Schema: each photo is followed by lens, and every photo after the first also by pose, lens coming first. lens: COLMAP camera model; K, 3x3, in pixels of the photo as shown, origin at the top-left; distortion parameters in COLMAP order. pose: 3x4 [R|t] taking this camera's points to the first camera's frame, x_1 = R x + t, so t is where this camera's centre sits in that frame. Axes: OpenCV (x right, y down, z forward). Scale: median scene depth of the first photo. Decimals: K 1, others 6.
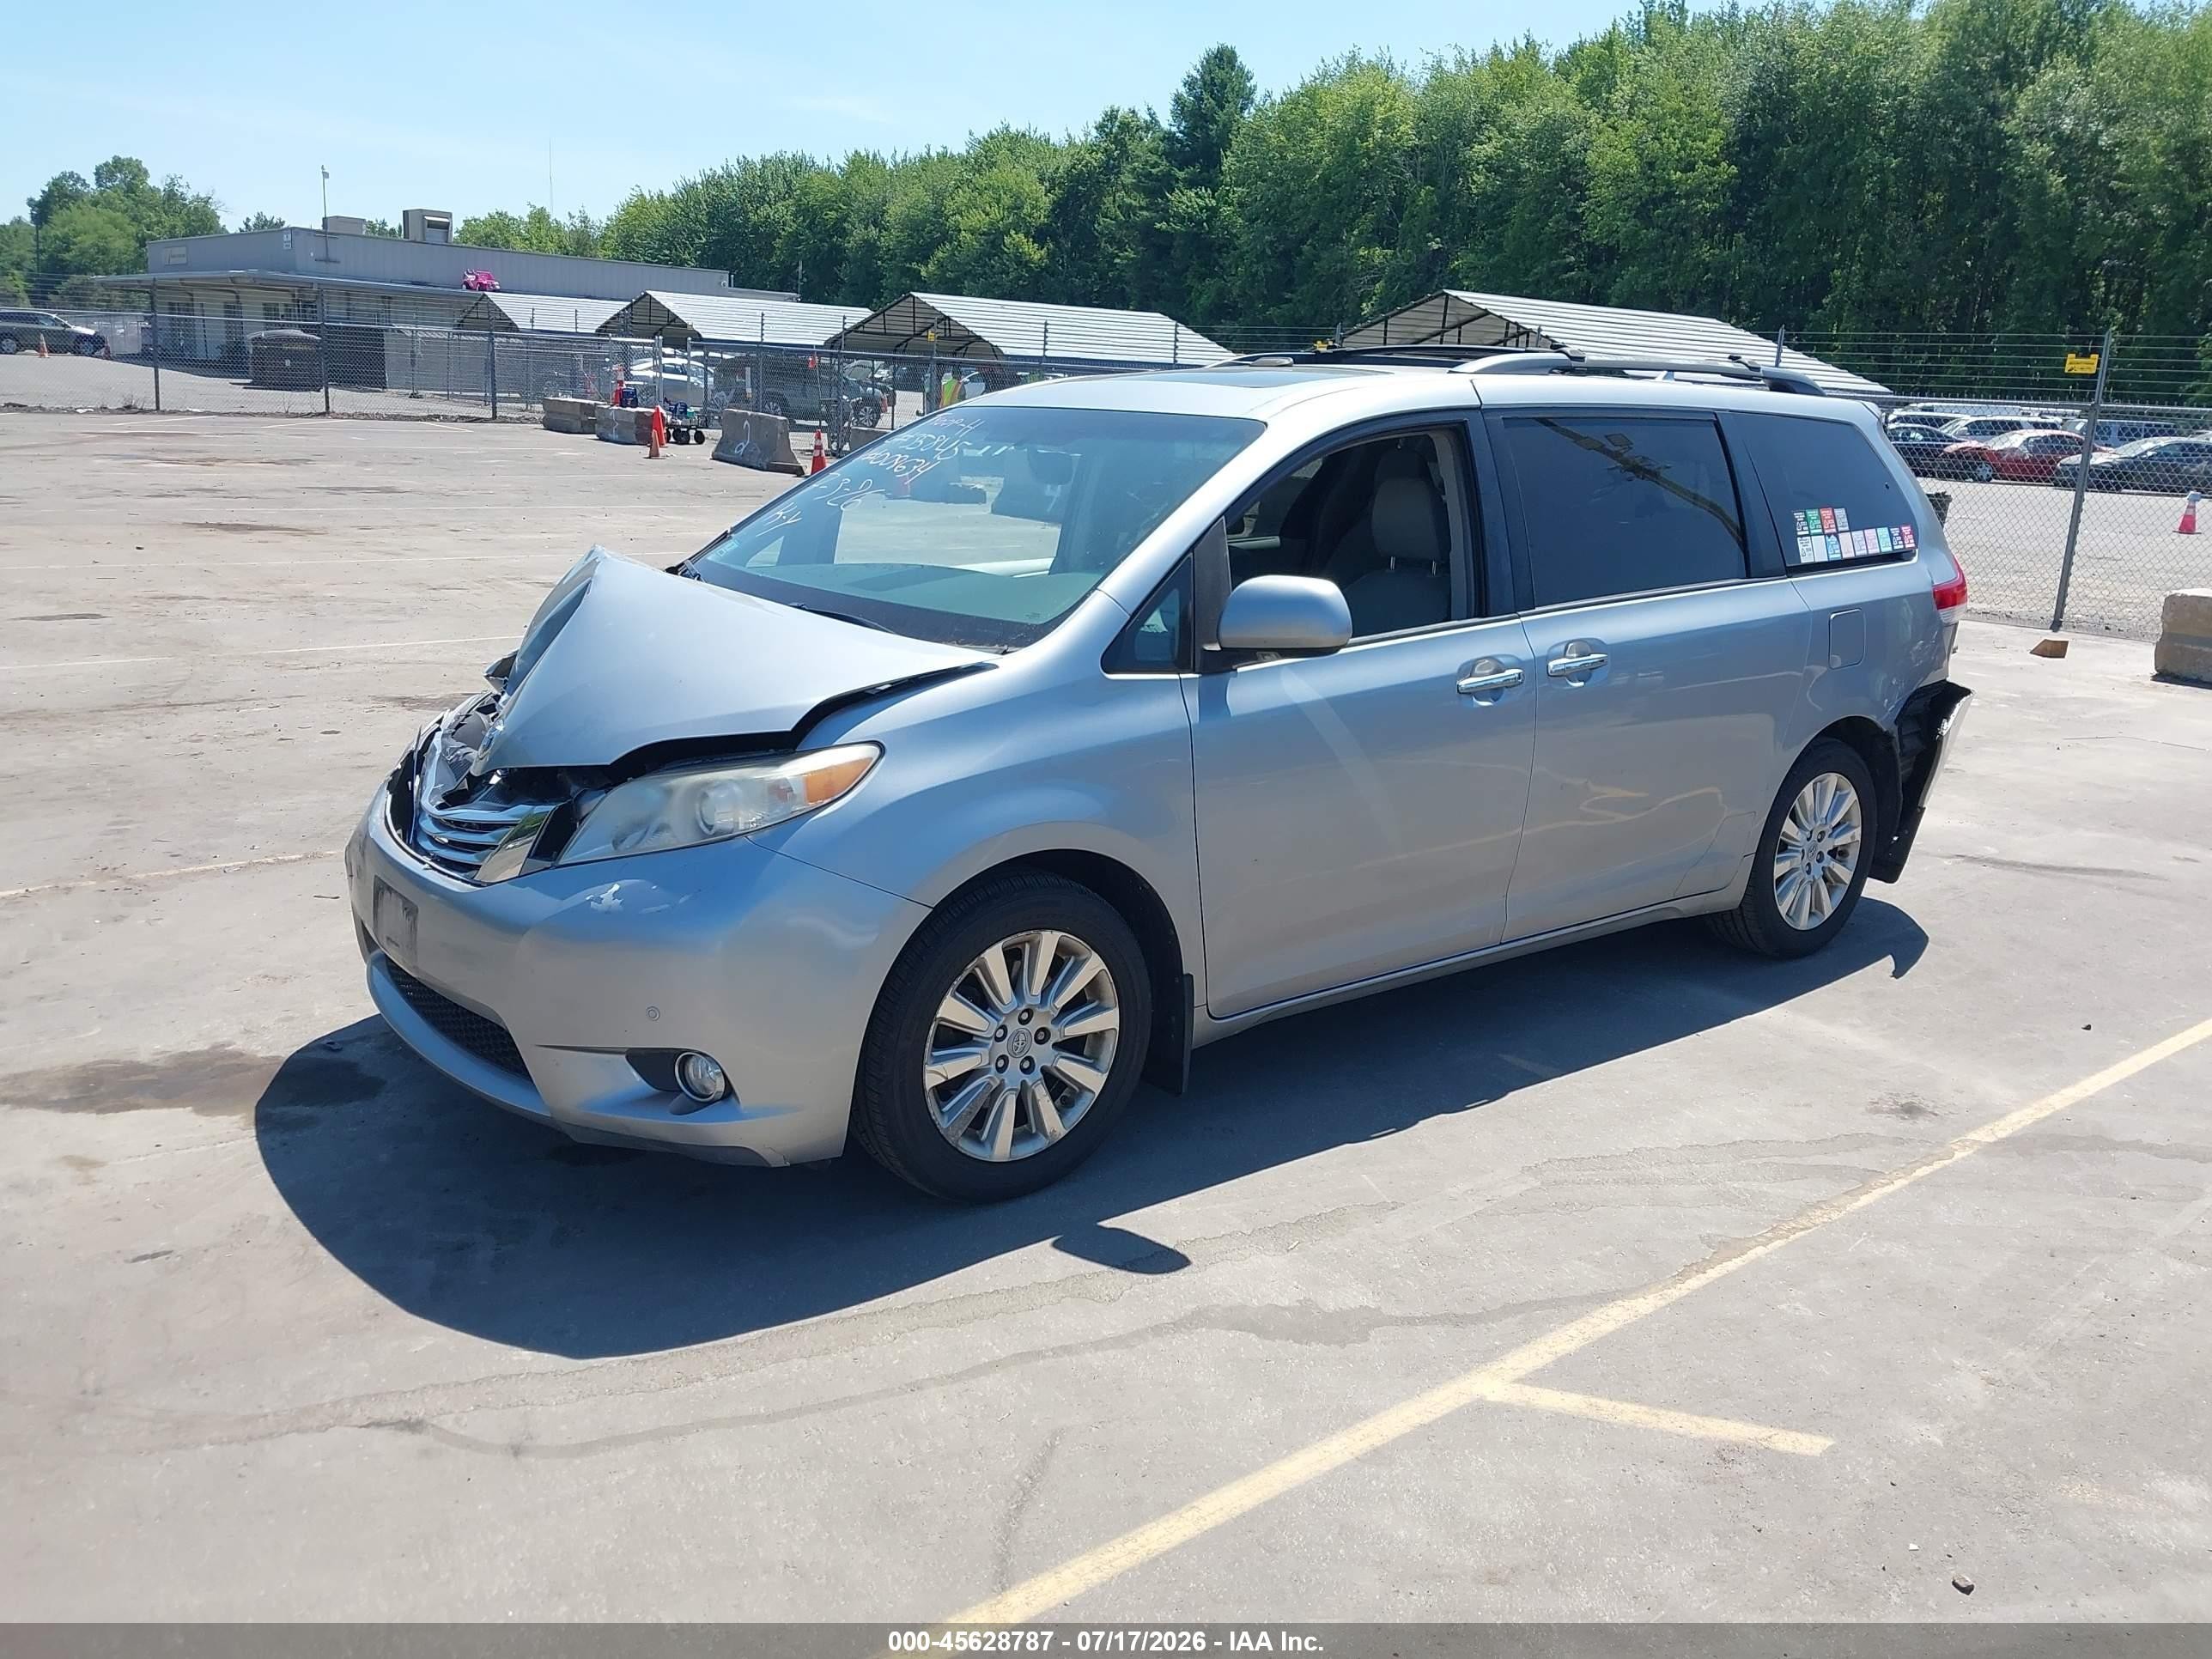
lens RADIAL K [[1738.9, 0, 1115.5], [0, 1738.9, 841.3], [0, 0, 1]] dist [-0.003079, -0.000847]
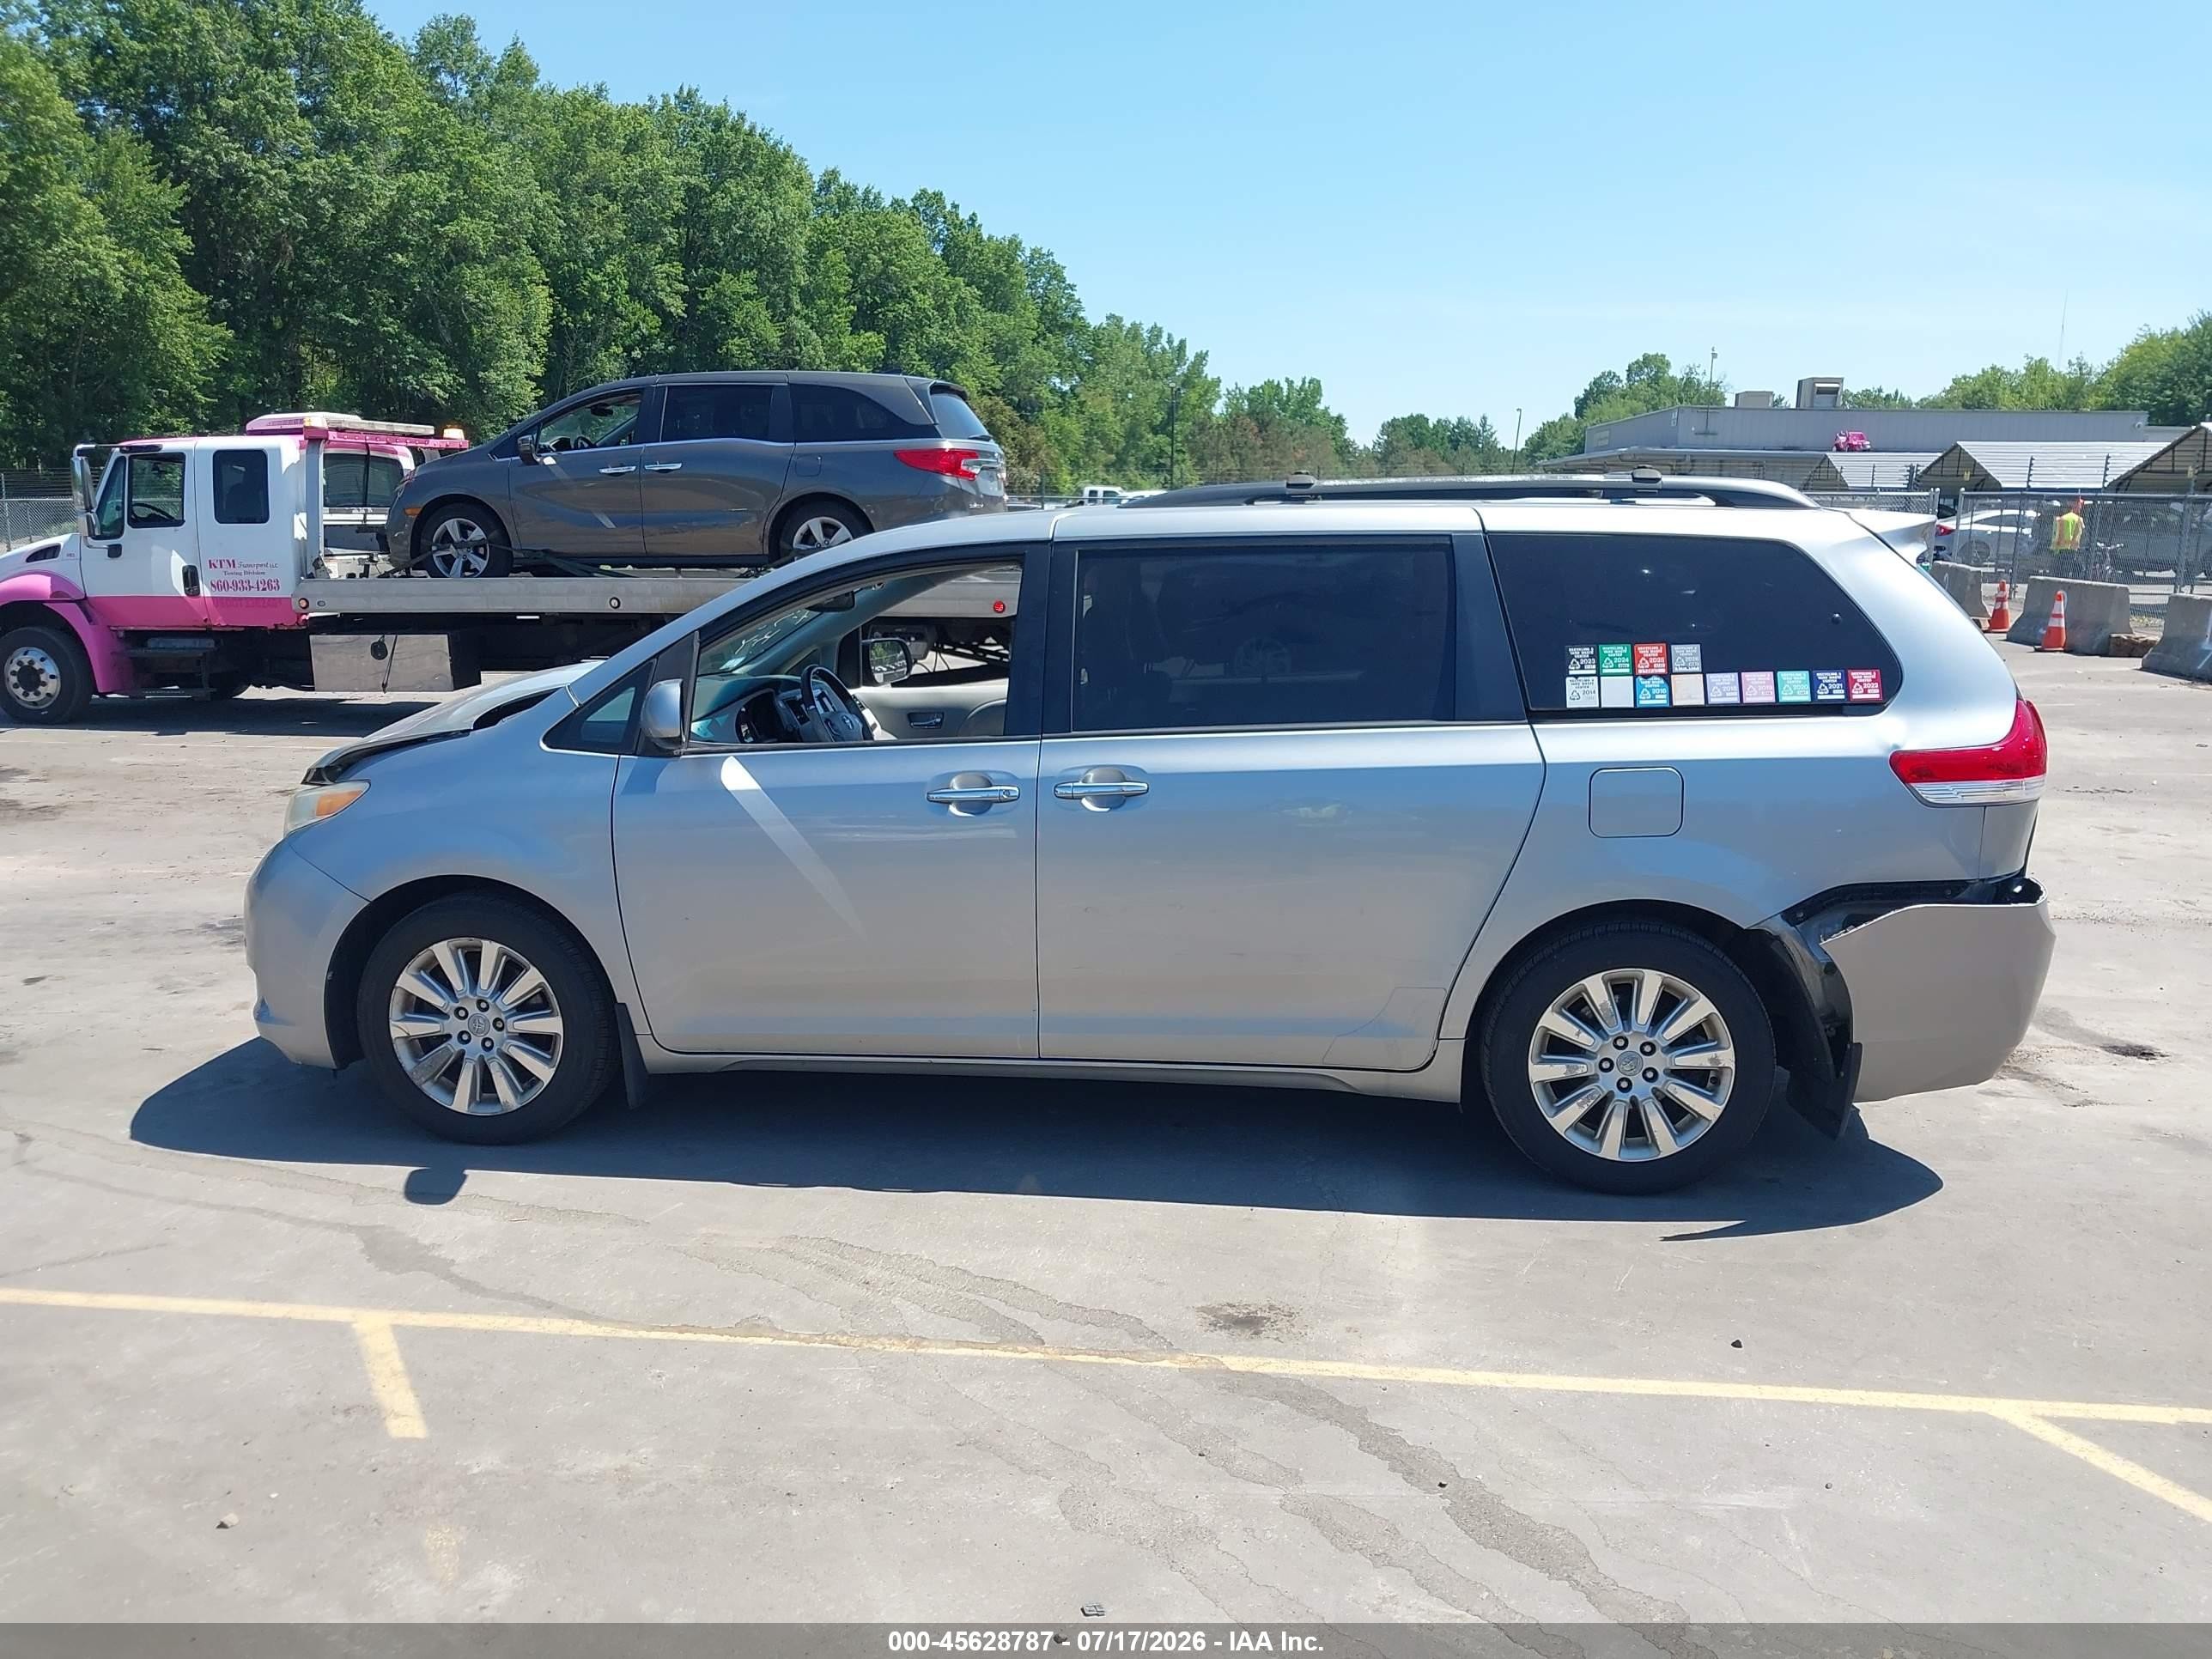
lens RADIAL K [[1760.4, 0, 1111.2], [0, 1760.4, 834.3], [0, 0, 1]] dist [-0.005632, 0.006670]
pose [[0.704239, 0.084040, -0.704971, 0.987504], [-0.150852, 0.988008, -0.032914, -0.045103], [0.693751, 0.129526, 0.708472, 0.299222]]
